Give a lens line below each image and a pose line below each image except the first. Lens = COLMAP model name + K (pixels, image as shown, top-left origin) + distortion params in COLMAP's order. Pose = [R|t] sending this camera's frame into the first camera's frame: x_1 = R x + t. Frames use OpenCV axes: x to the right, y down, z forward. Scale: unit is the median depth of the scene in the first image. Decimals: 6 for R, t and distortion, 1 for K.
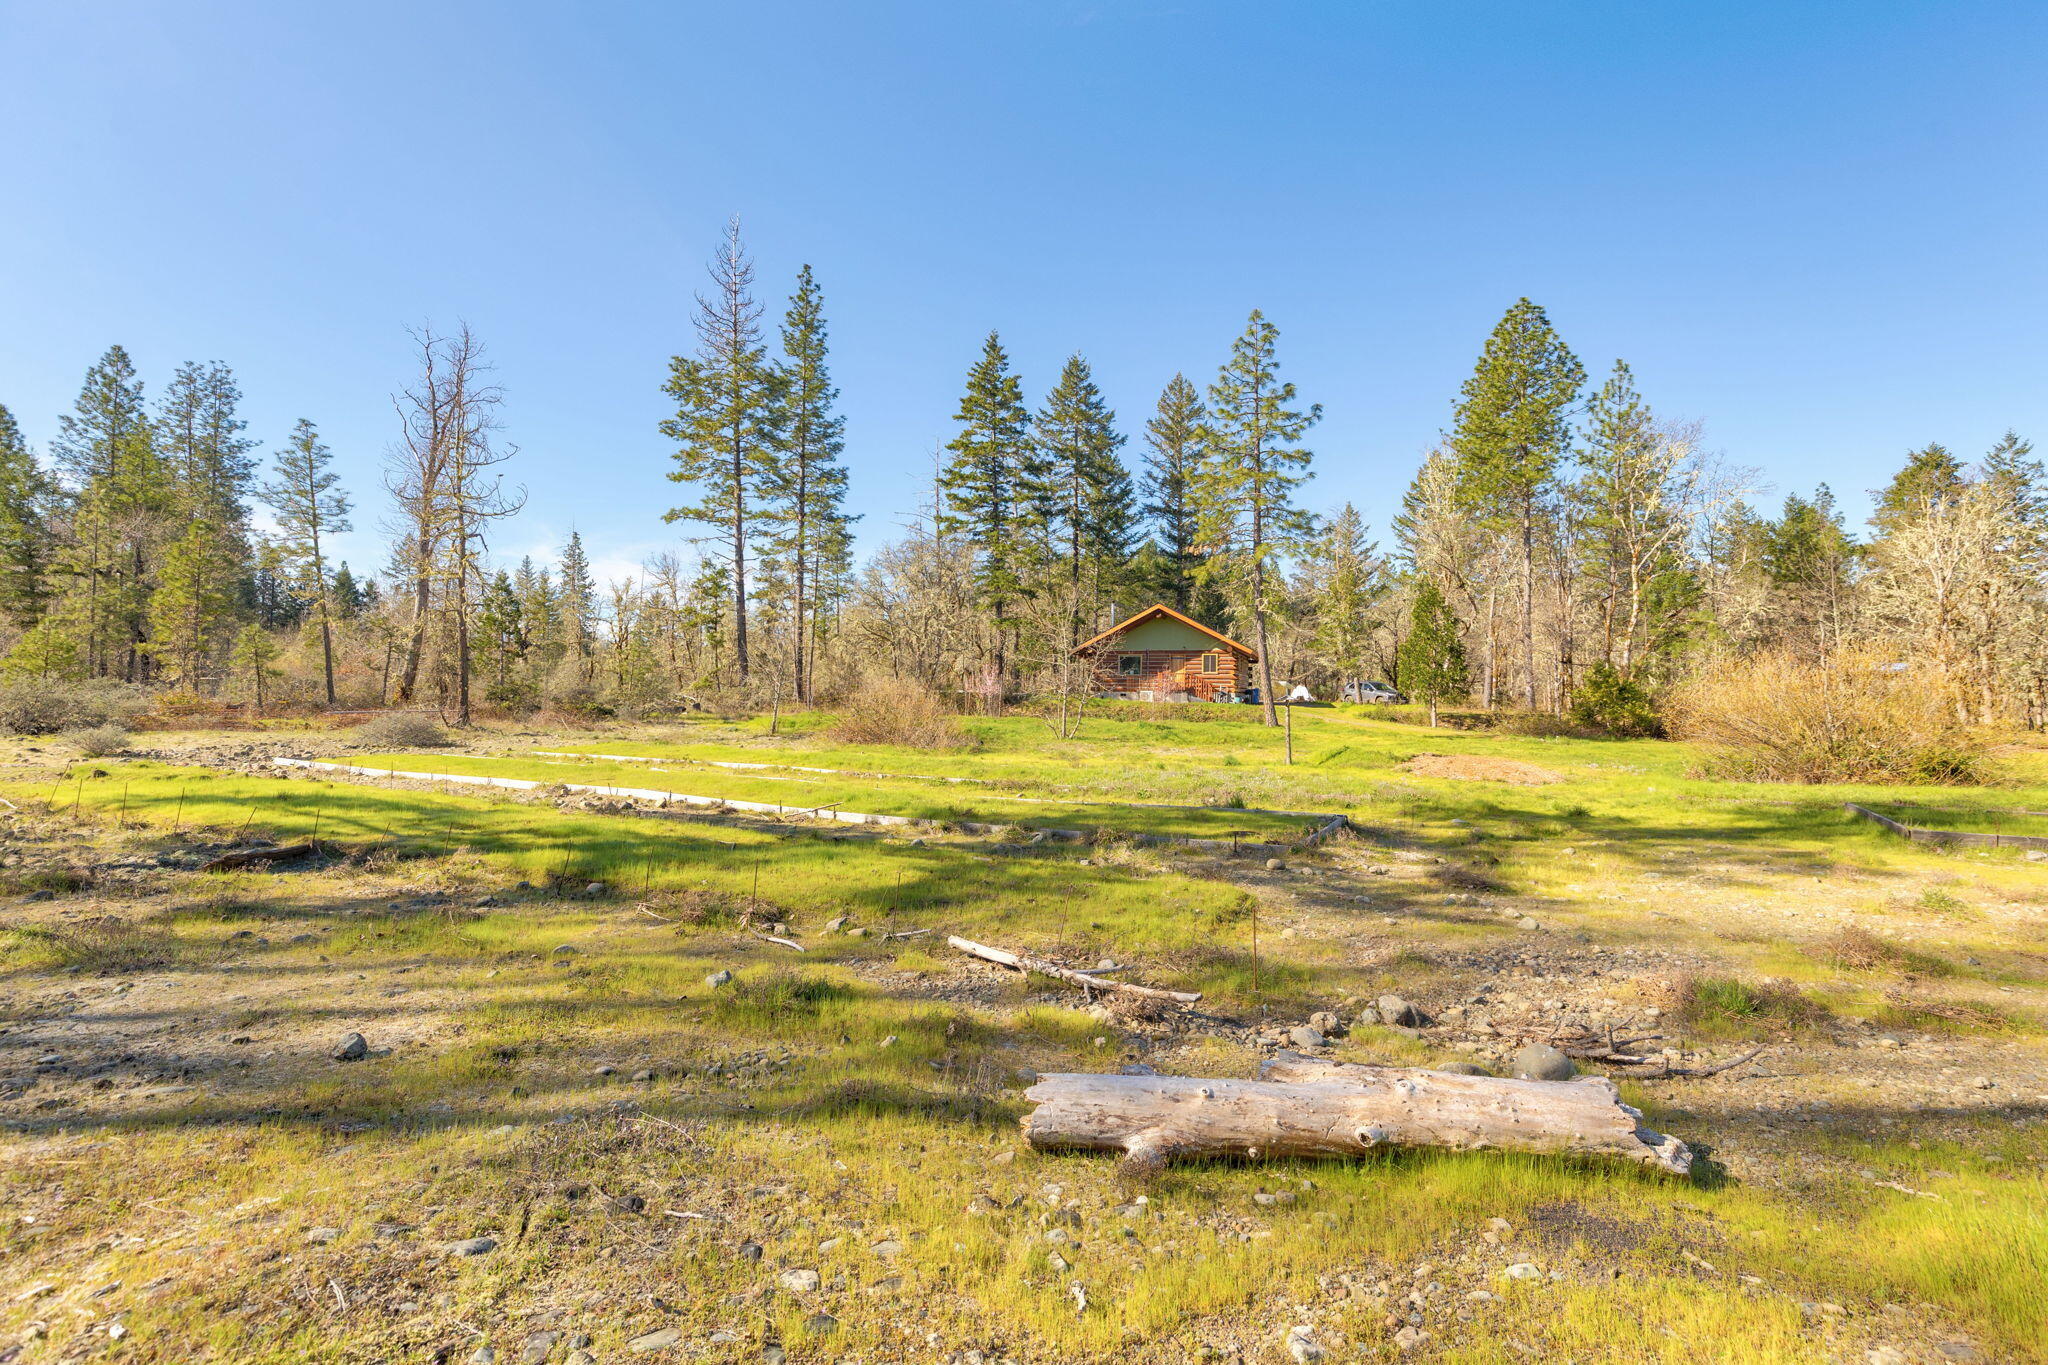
lens RADIAL K [[956.9, 0, 1021.2], [0, 956.9, 686.0], [0, 0, 1]] dist [0.015337, -0.000825]
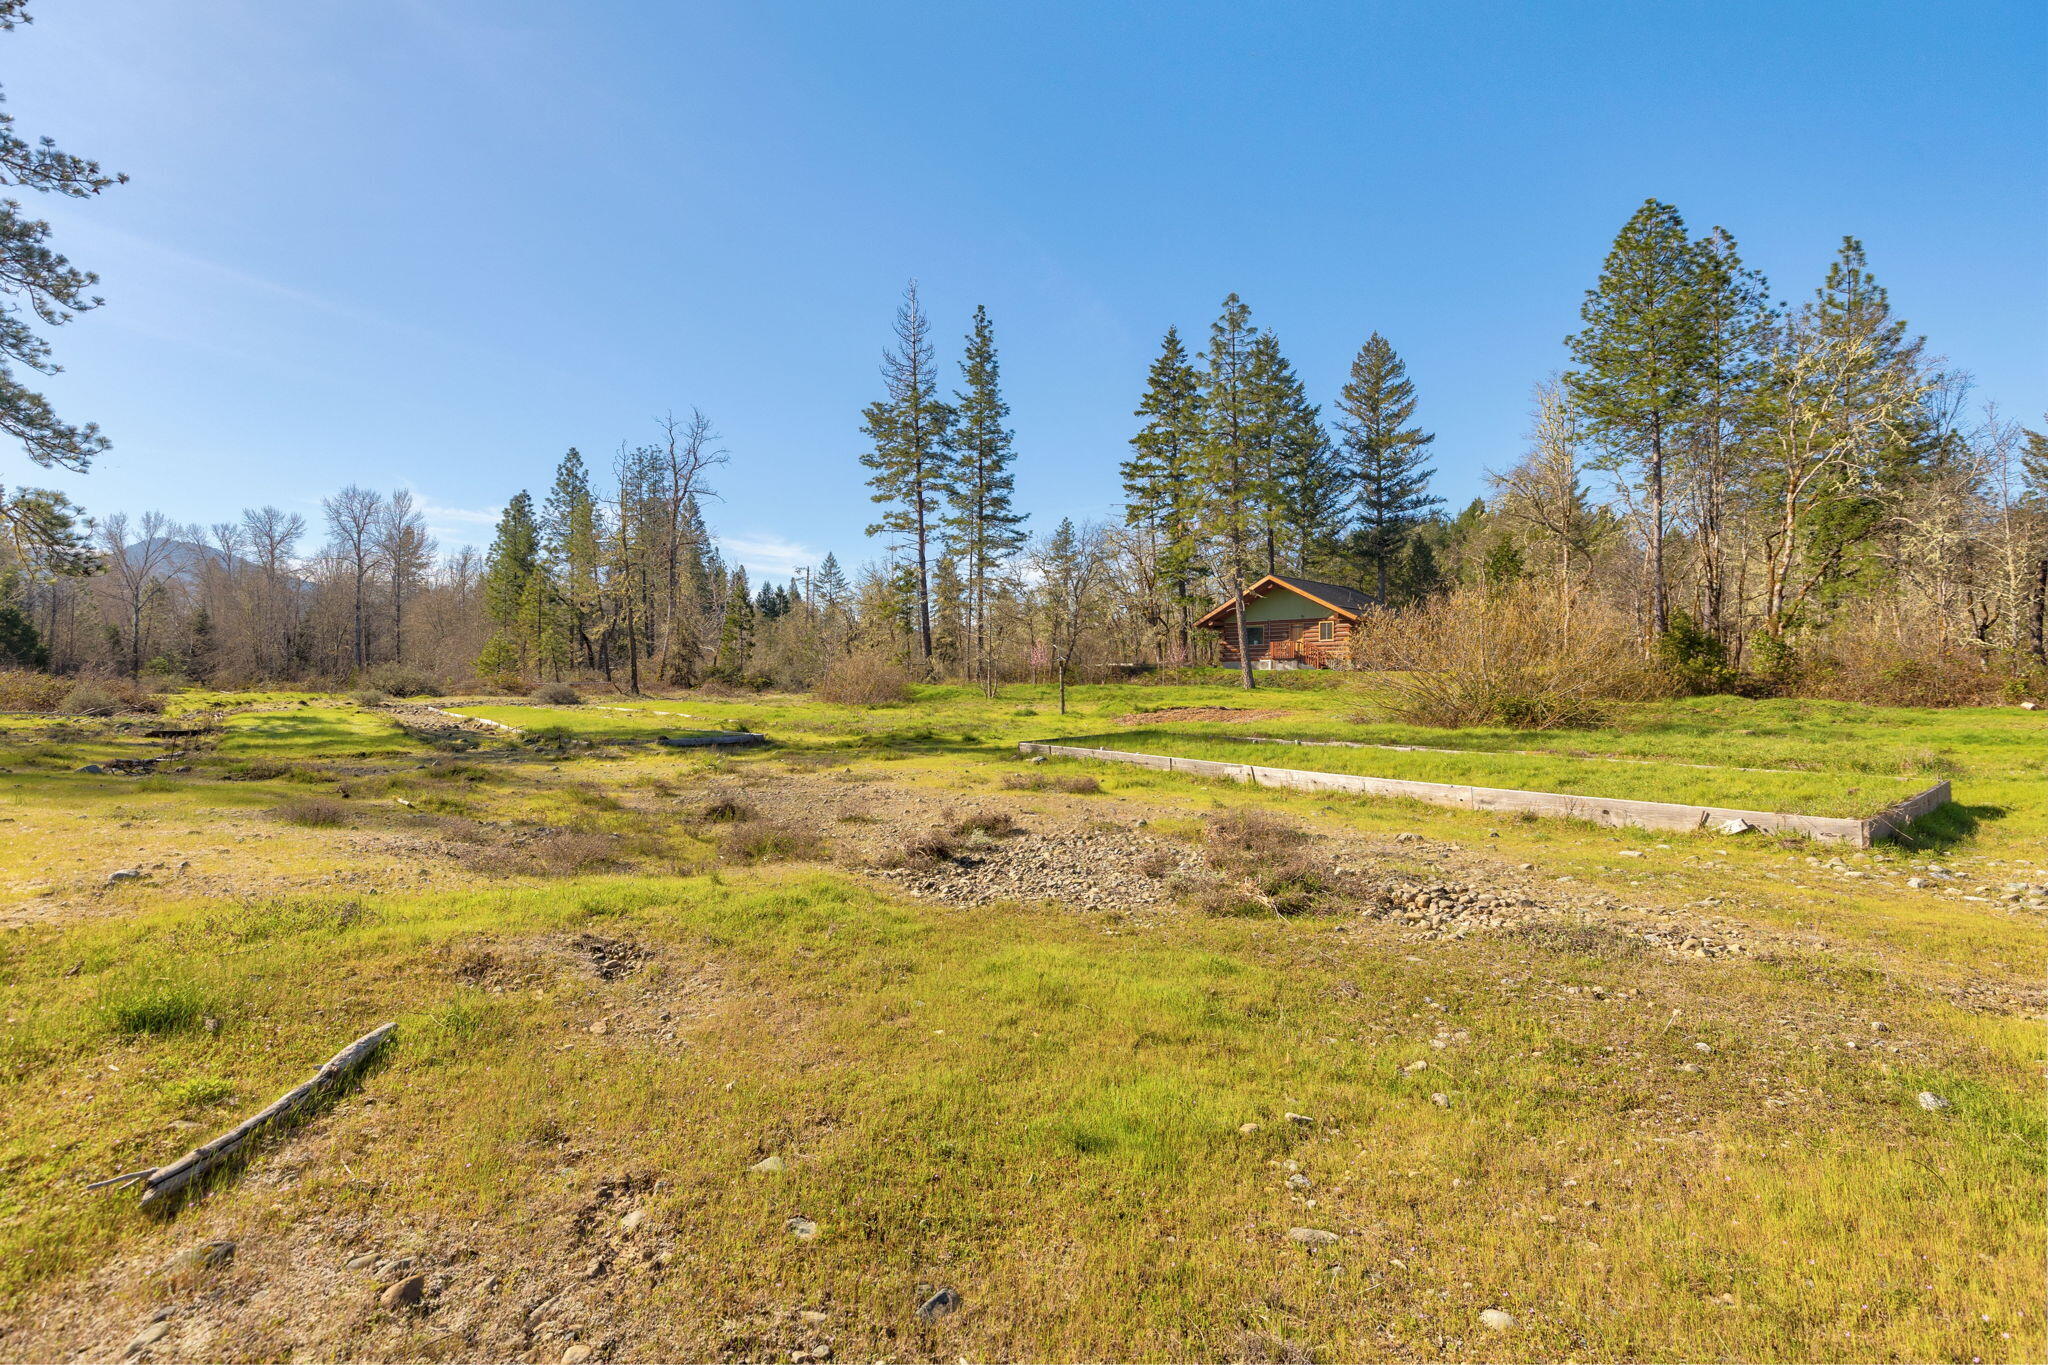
lens RADIAL K [[956.9, 0, 1038.0], [0, 956.9, 683.4], [0, 0, 1]] dist [0.015337, -0.000825]
pose [[0.901190, -0.014775, -0.433172, 0.344160], [0.020169, 0.999766, 0.007859, 0.016382], [0.432954, -0.015819, 0.901277, -0.035079]]
